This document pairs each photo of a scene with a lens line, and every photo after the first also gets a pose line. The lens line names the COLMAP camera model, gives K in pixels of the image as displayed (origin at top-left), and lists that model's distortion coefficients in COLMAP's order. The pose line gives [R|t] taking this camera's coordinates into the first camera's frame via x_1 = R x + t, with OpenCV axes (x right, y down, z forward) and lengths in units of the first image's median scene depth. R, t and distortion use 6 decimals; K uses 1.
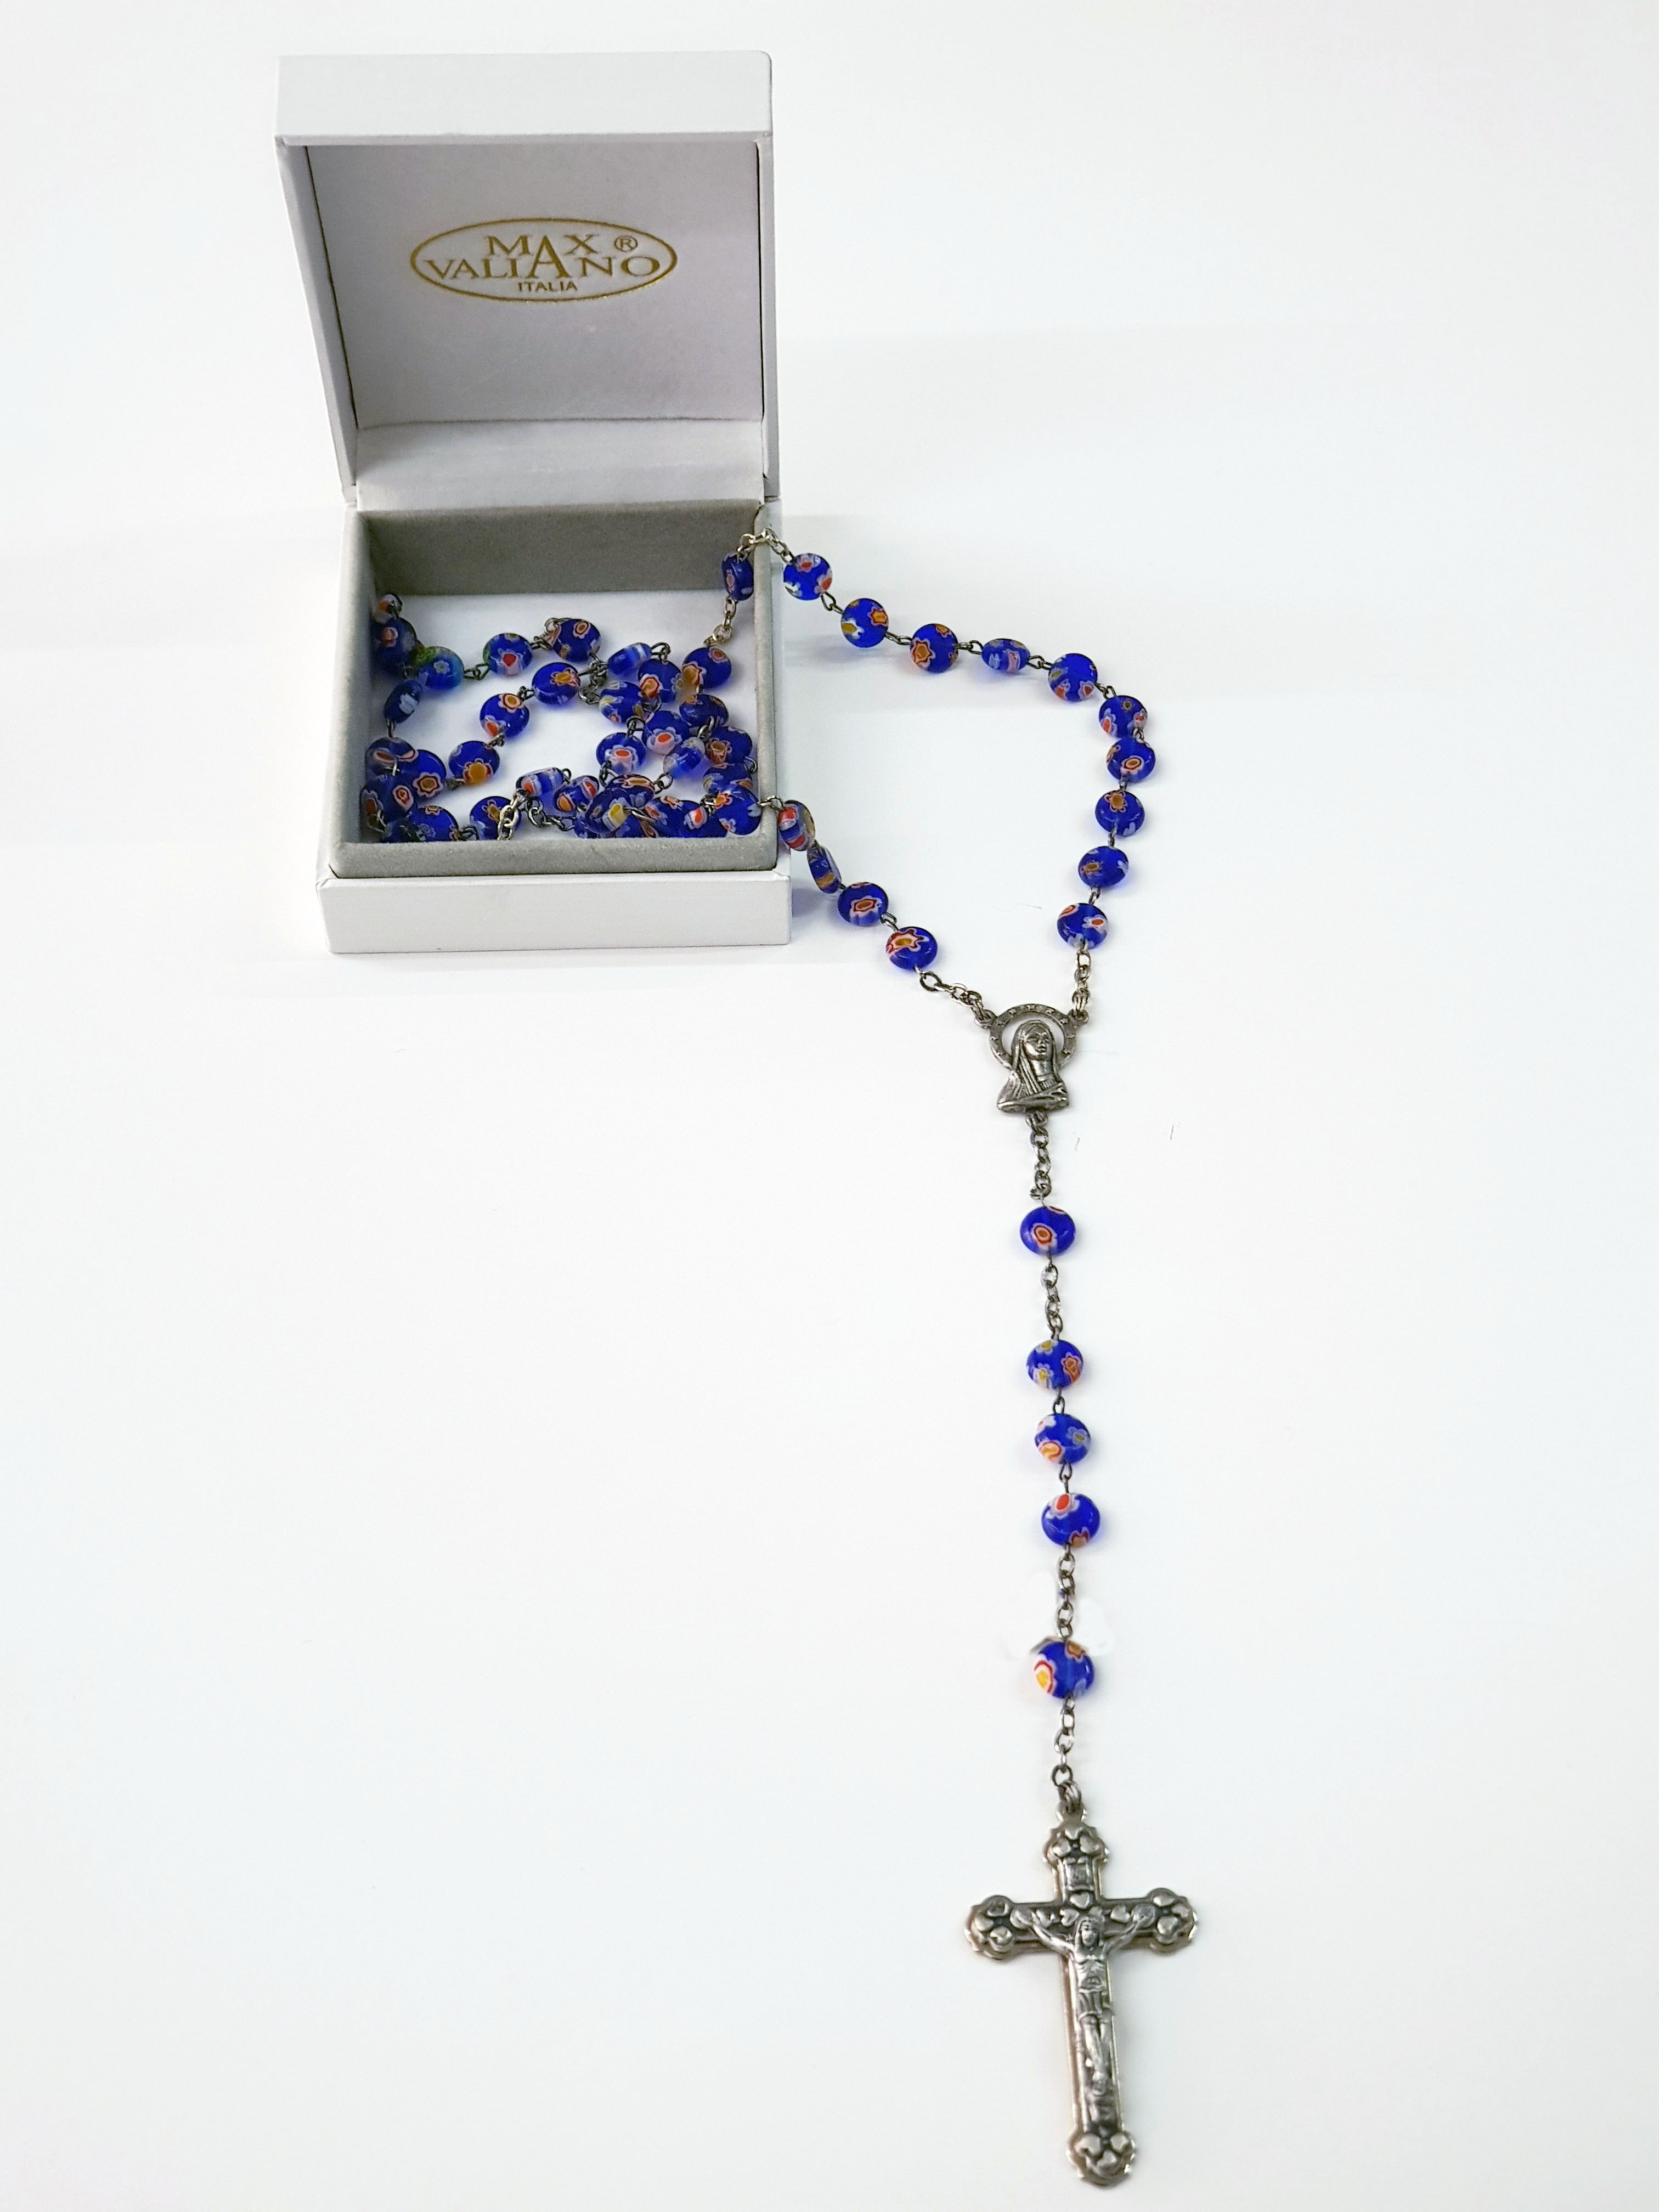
lens RADIAL K [[3284.3, 0, 902.2], [0, 3284.3, 1103.9], [0, 0, 1]] dist [-0.027808, 0.032394]
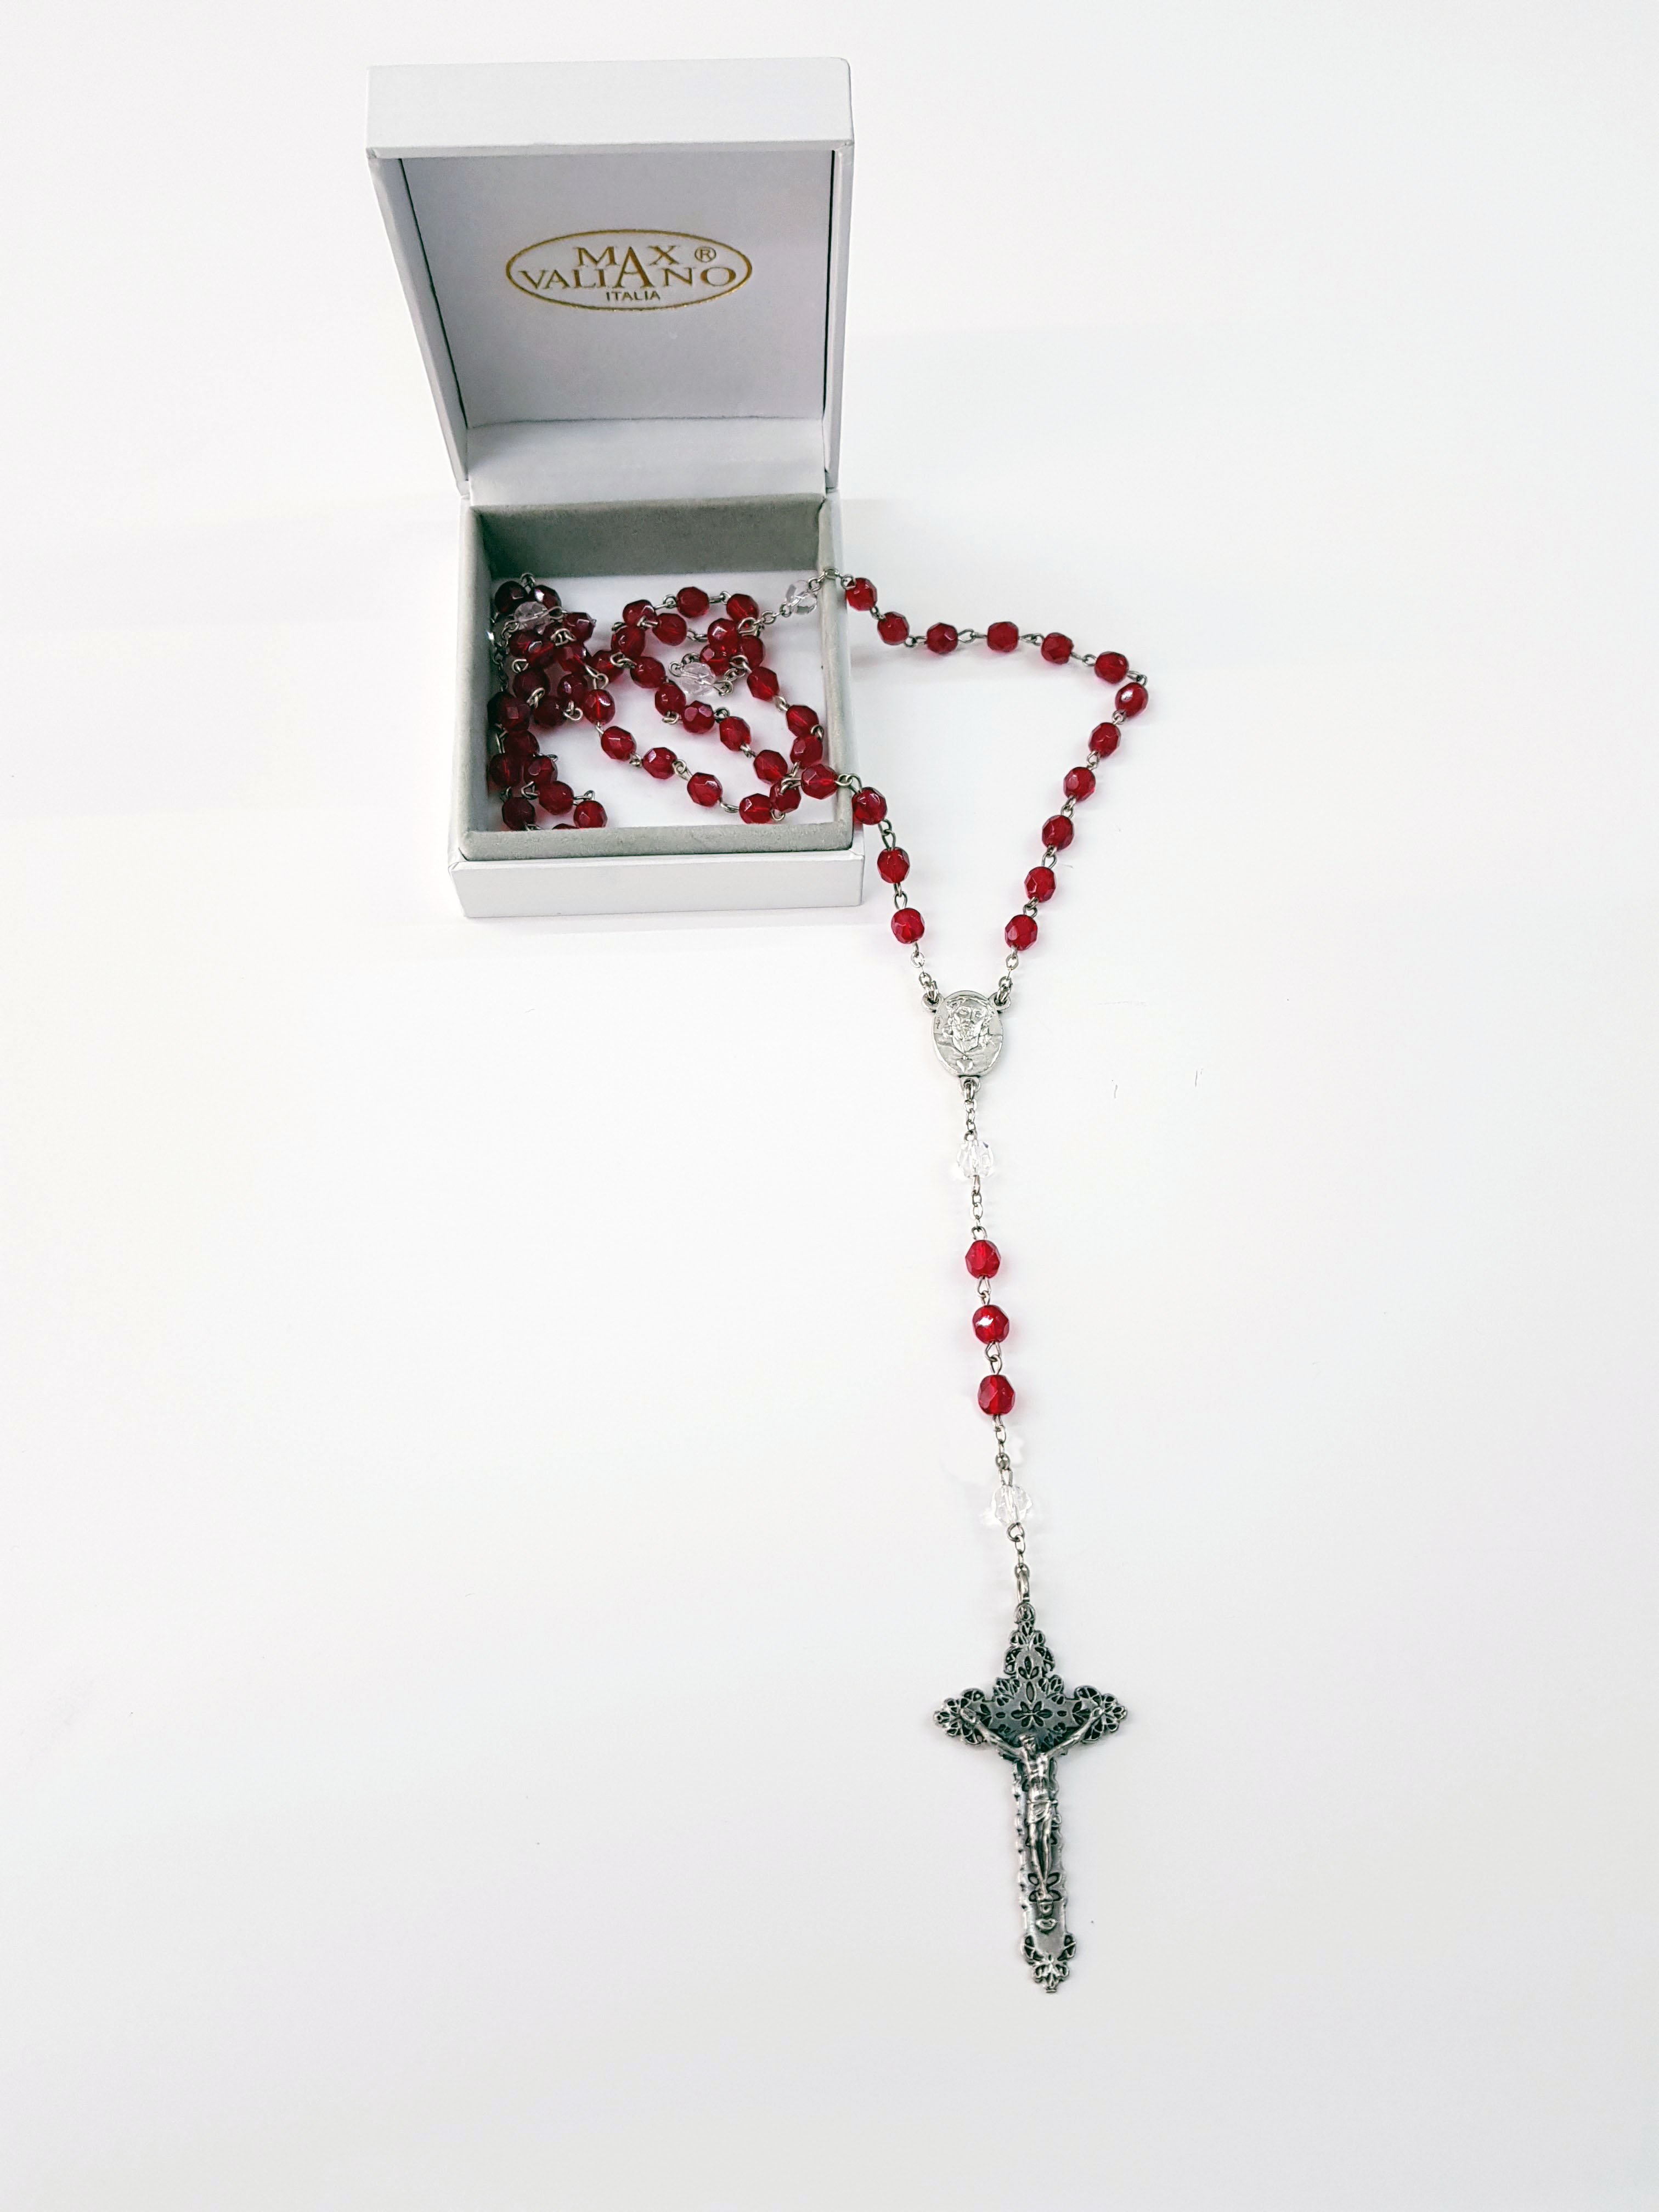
lens RADIAL K [[1749.5, 0, 842.4], [0, 1749.5, 1107.4], [0, 0, 1]] dist [0.080082, -0.197488]
pose [[0.999841, -0.008674, 0.015581, -0.050178], [0.005271, 0.978438, 0.206475, -0.106208], [-0.017036, -0.206360, 0.978328, 0.369738]]
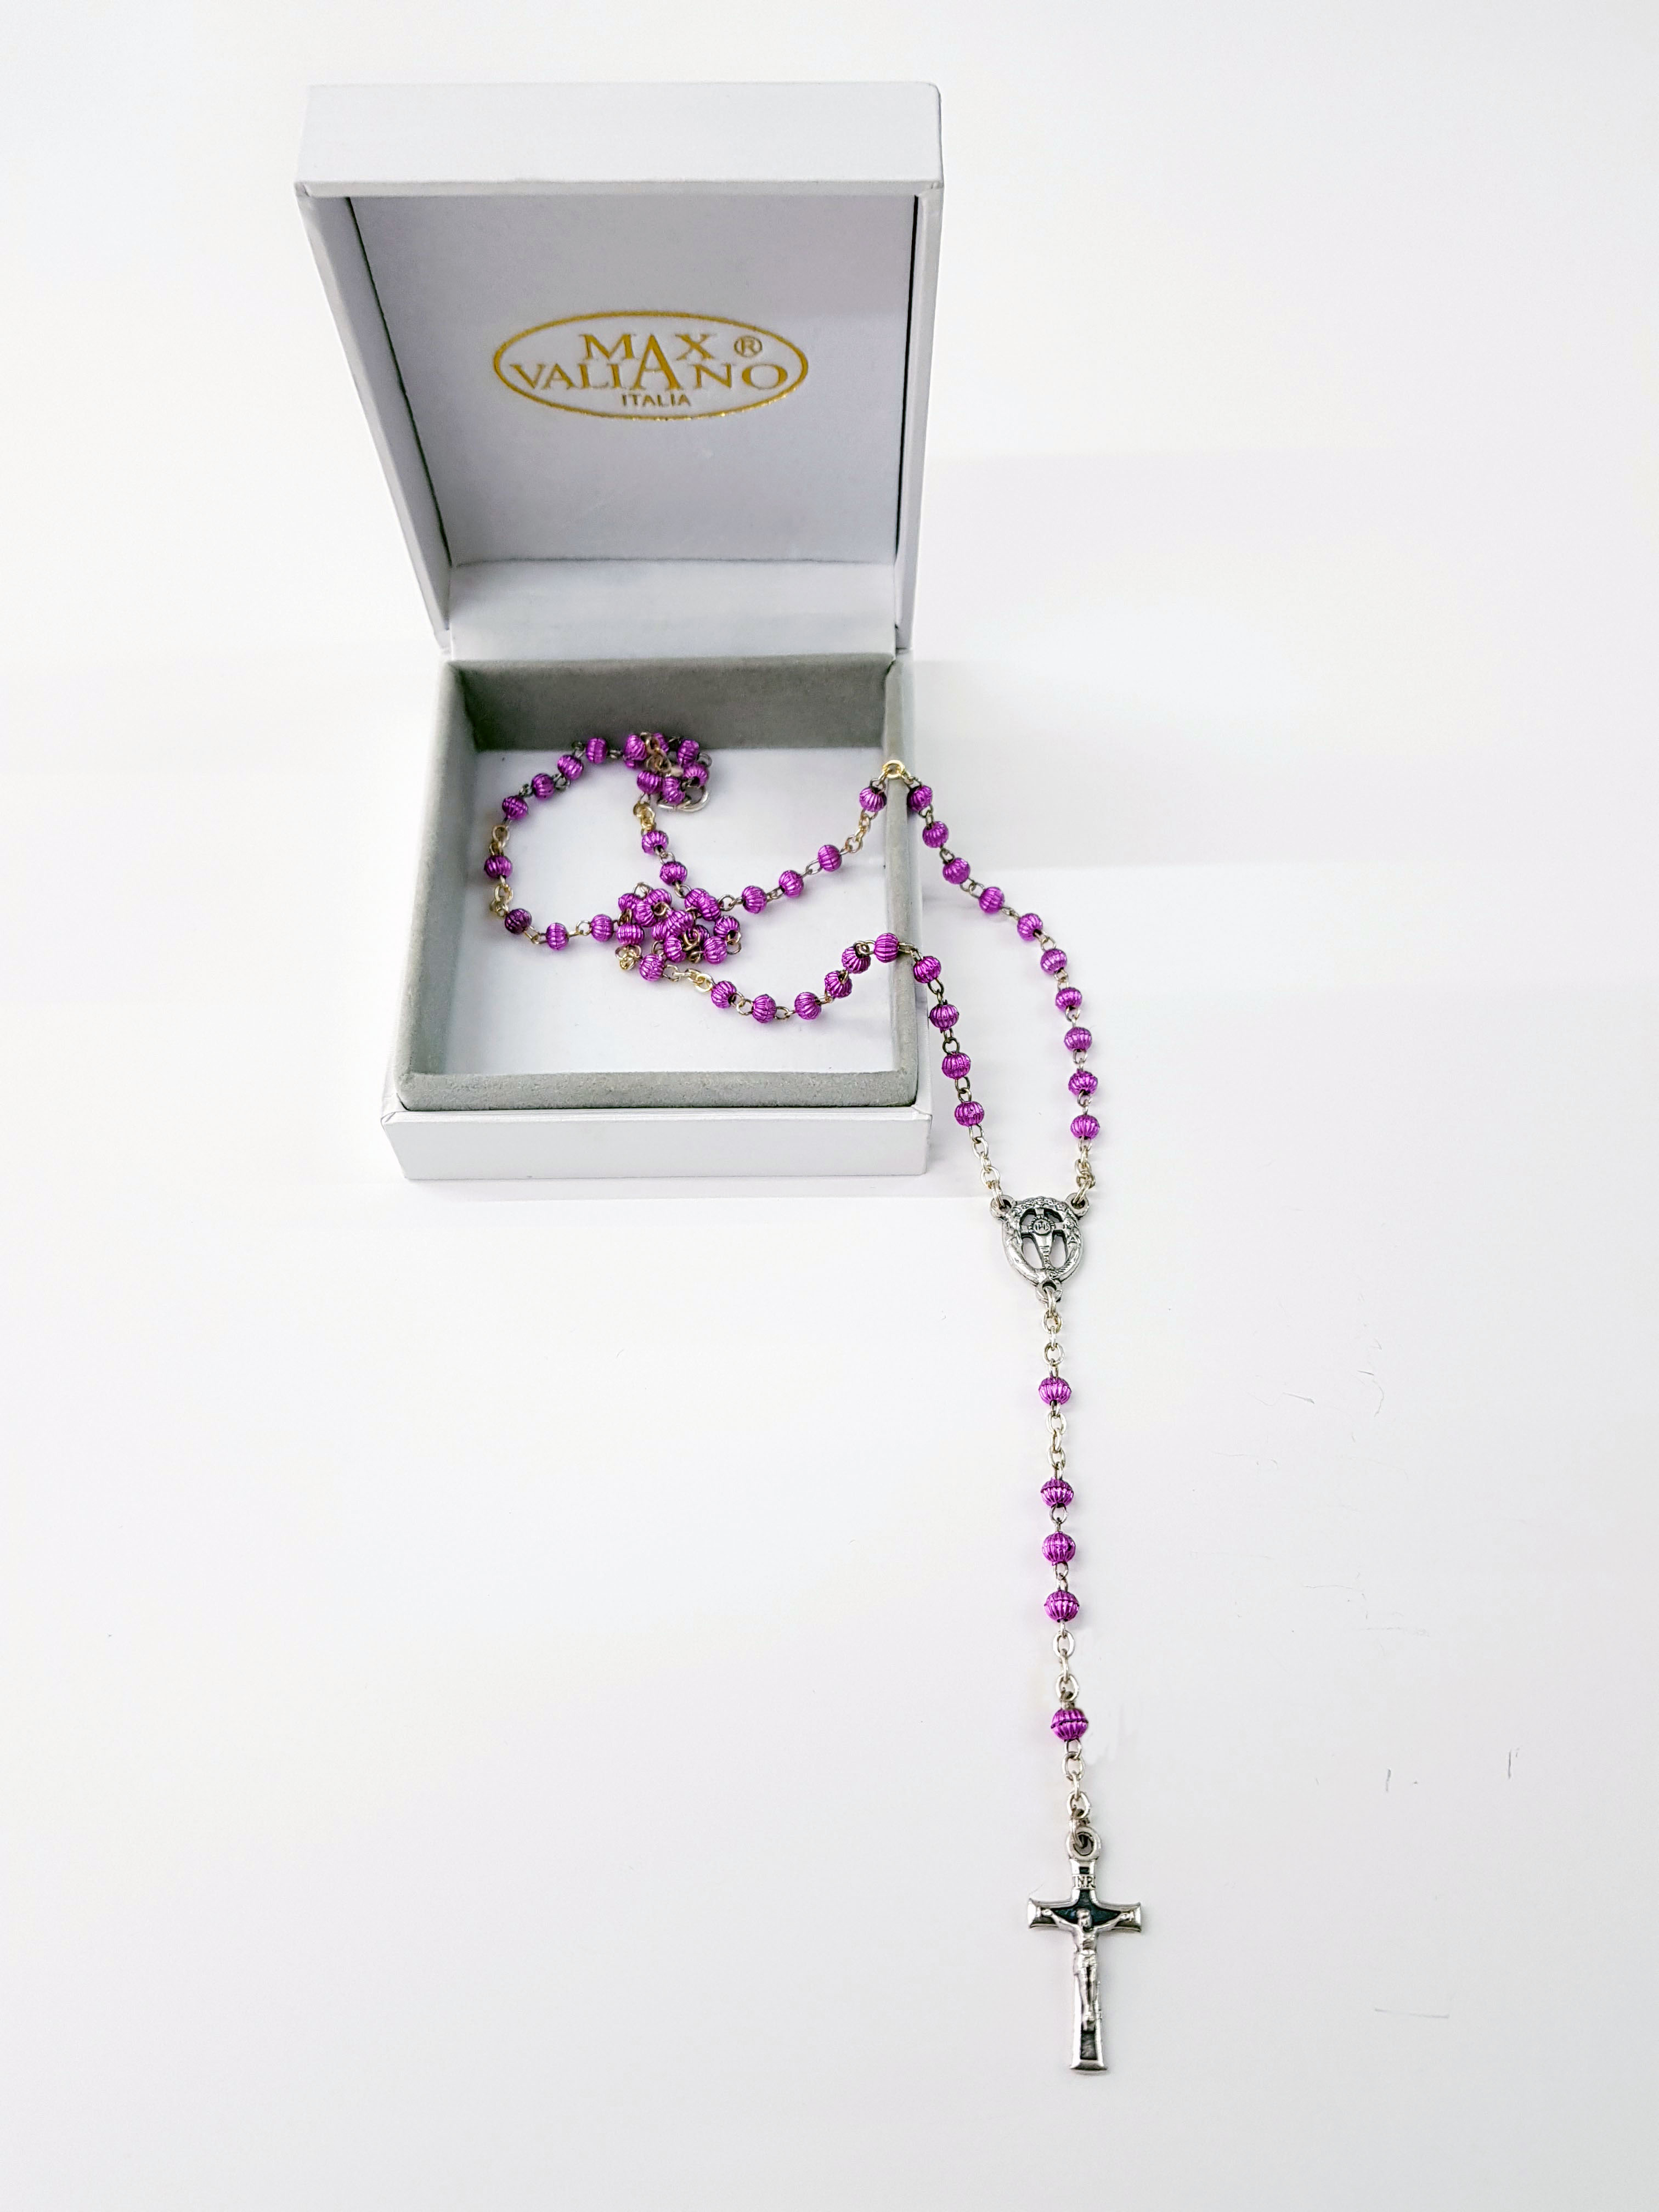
lens RADIAL K [[1769.3, 0, 837.3], [0, 1769.3, 1102.4], [0, 0, 1]] dist [0.129576, -0.282340]
pose [[0.999533, 0.019345, -0.023662, -0.046356], [-0.016835, 0.994637, 0.102048, -0.115939], [0.025509, -0.101602, 0.994498, 0.518835]]
